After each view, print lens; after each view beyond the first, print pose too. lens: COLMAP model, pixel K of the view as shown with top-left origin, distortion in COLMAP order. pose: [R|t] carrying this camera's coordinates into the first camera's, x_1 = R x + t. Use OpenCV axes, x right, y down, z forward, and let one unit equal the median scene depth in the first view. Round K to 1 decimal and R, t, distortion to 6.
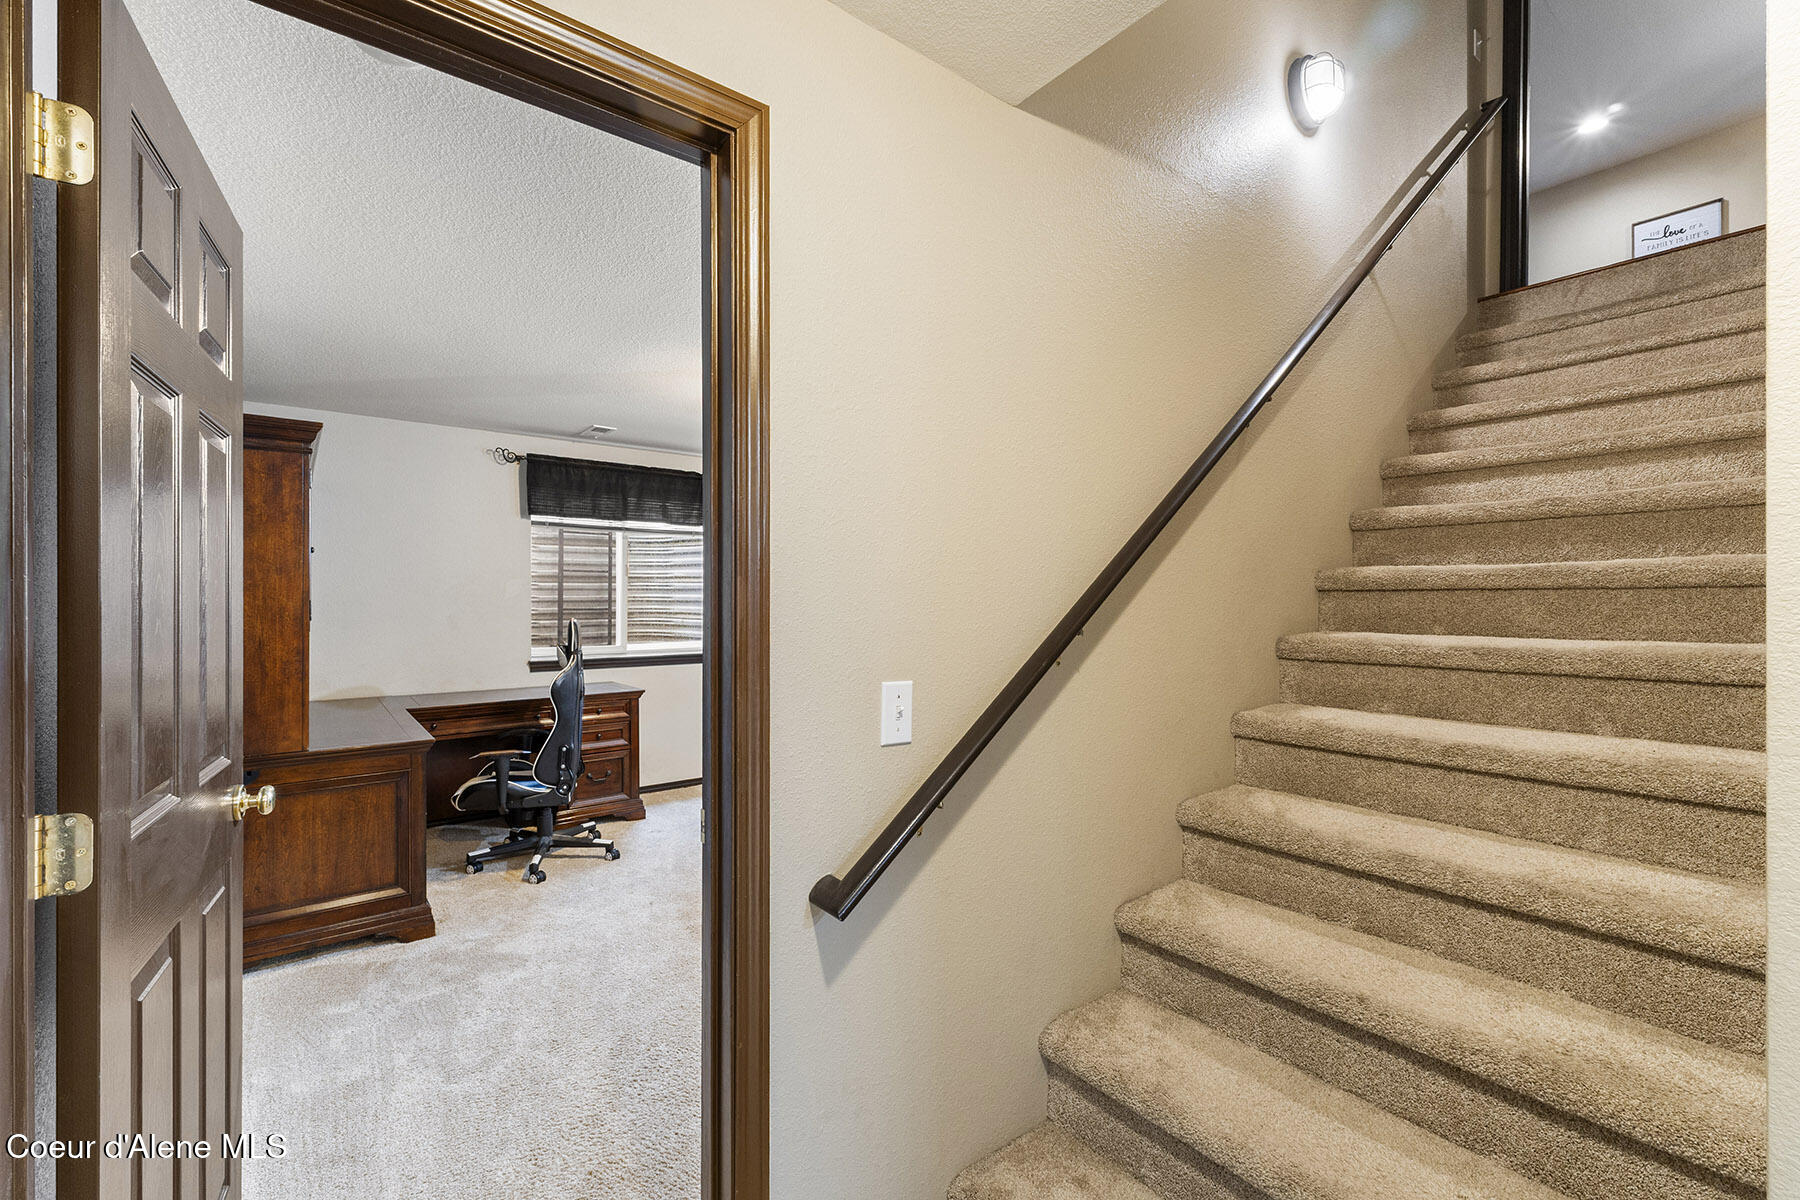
lens RADIAL K [[763.8, 0, 896.4], [0, 763.8, 604.3], [0, 0, 1]] dist [-0.000783, -0.001049]
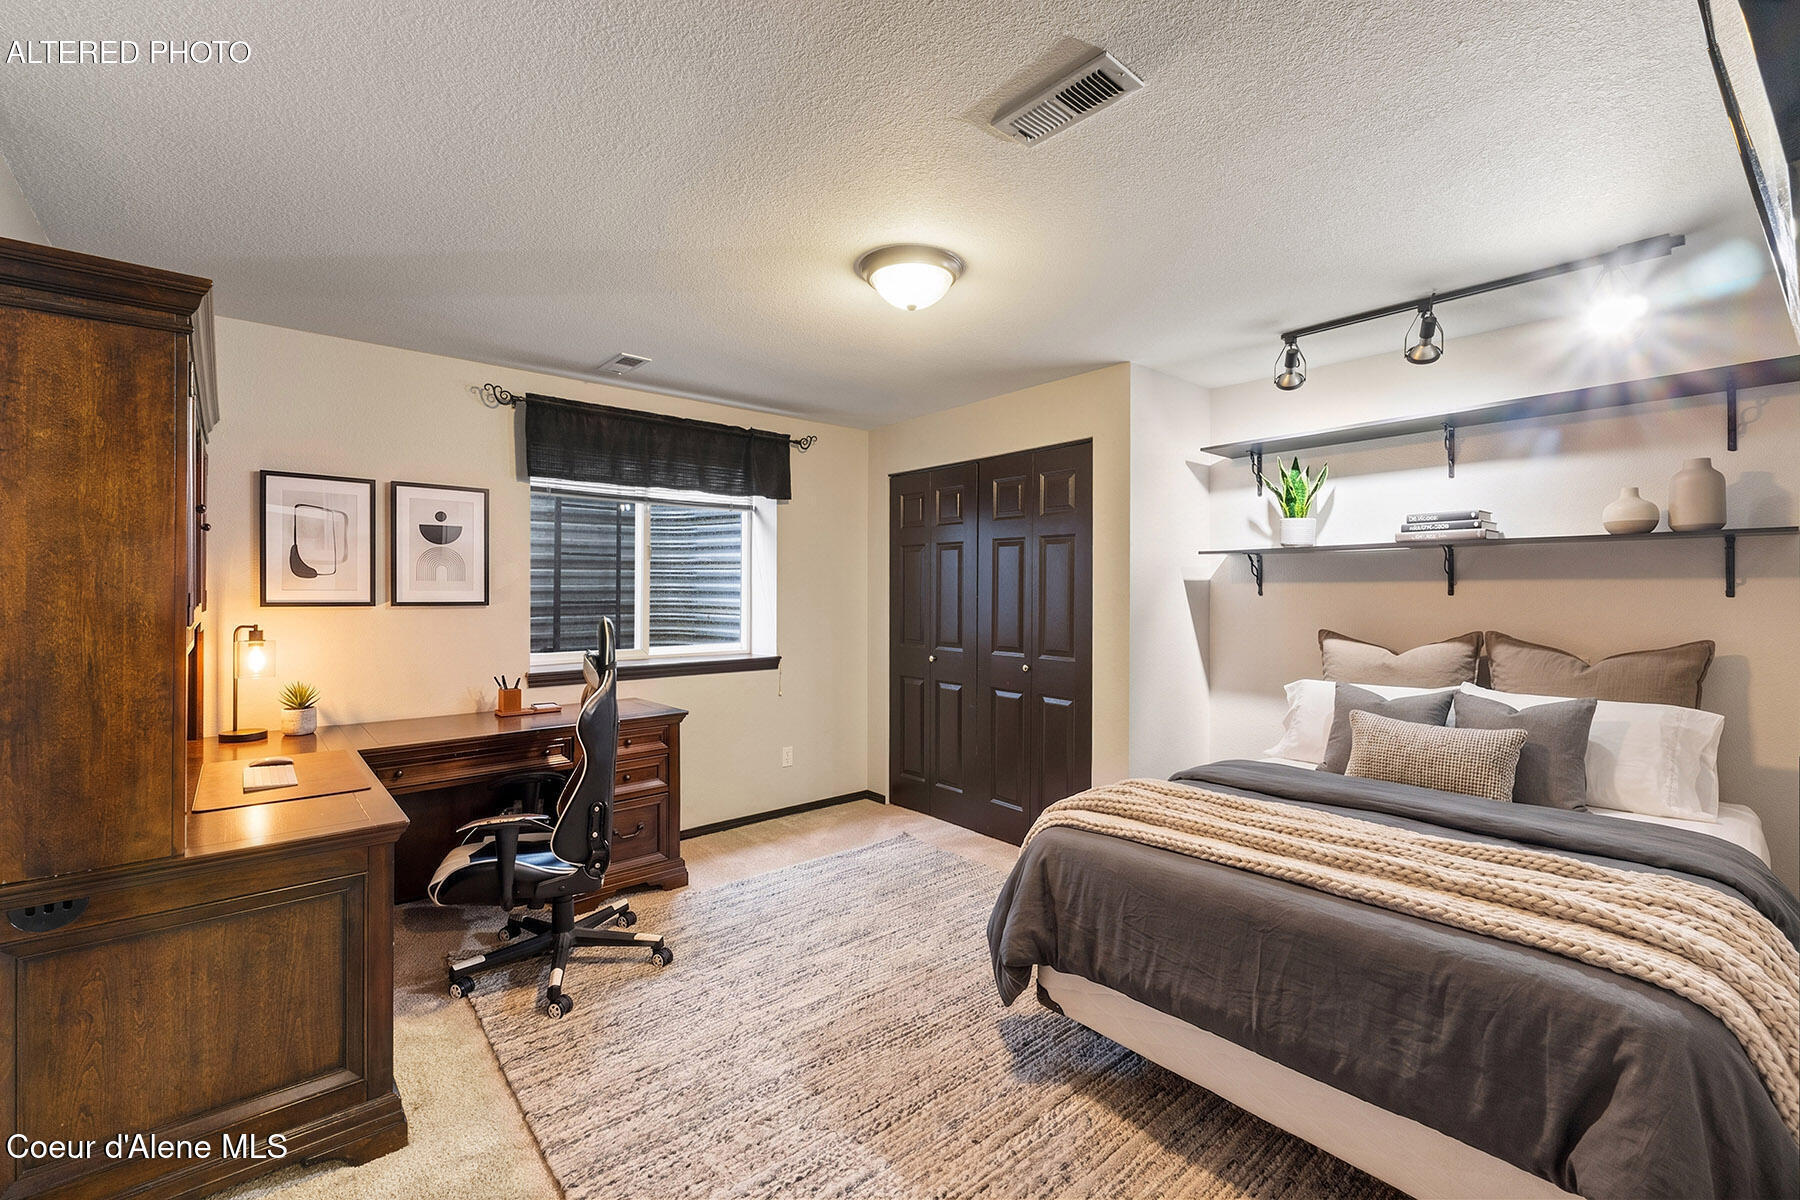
lens RADIAL K [[763.8, 0, 897.8], [0, 763.8, 591.7], [0, 0, 1]] dist [-0.000783, -0.001049]
pose [[0.998762, 0.002517, 0.049685, -0.187703], [-0.002282, 0.999986, -0.004771, -0.002235], [-0.049696, 0.004651, 0.998754, 0.284191]]
